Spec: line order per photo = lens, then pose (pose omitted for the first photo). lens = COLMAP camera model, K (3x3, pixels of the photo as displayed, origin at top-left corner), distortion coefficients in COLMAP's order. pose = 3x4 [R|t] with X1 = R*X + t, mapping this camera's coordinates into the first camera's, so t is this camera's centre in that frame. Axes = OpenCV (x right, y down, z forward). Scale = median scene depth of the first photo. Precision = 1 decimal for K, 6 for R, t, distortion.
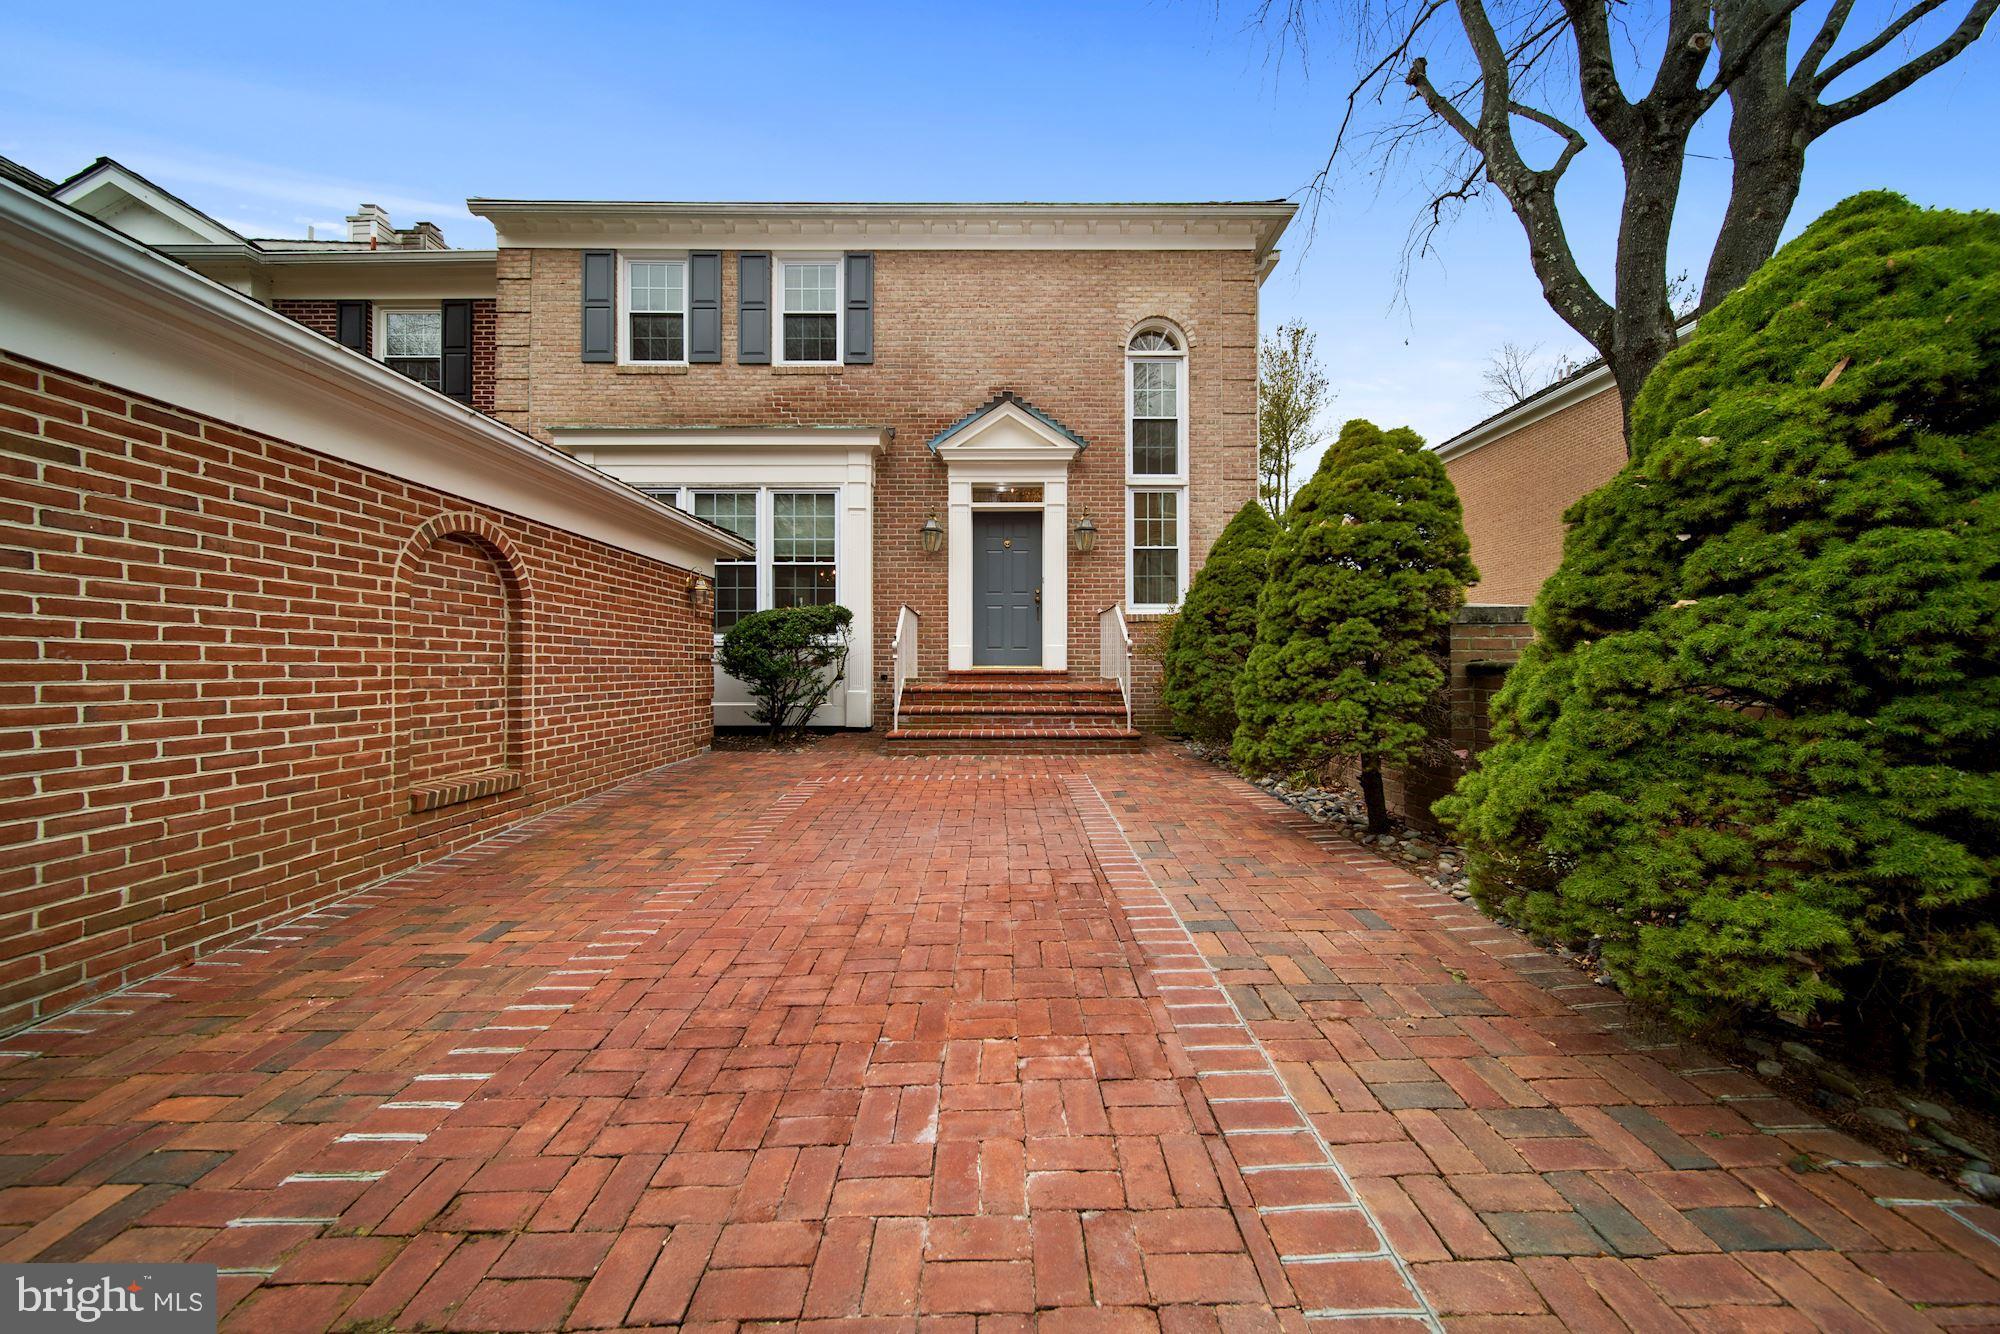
lens RADIAL K [[727.5, 0, 1000.0], [0, 727.5, 667.0], [0, 0, 1]] dist [0.000811, 0.000091]
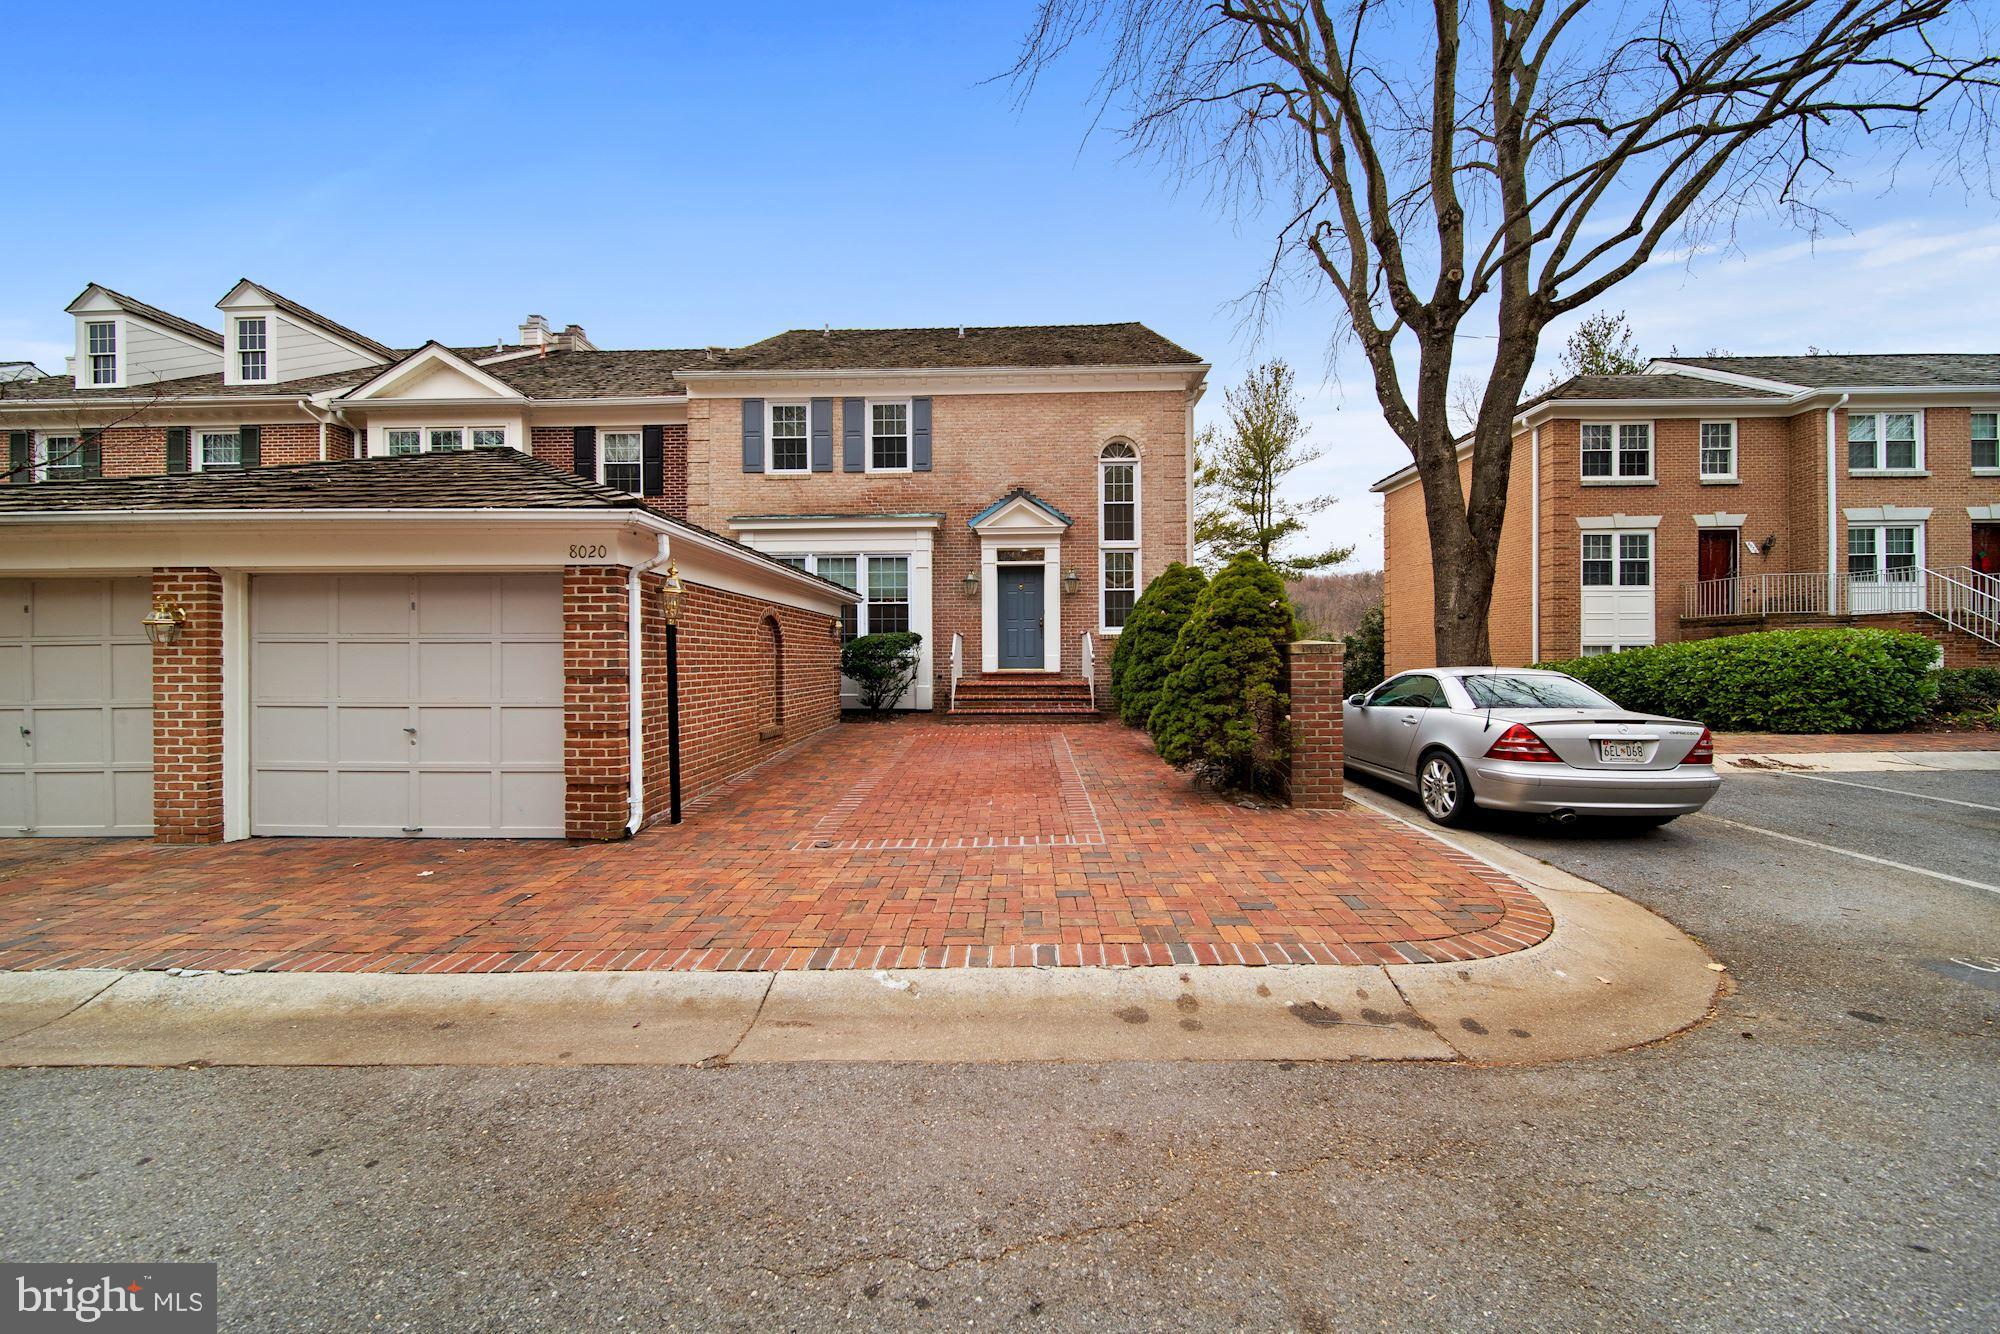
lens RADIAL K [[727.5, 0, 1000.0], [0, 727.5, 667.0], [0, 0, 1]] dist [0.000811, 0.000091]
pose [[0.999496, -0.004265, -0.031453, 0.014598], [0.004601, 0.999933, 0.010621, -0.022337], [0.031406, -0.010760, 0.999449, -0.527251]]
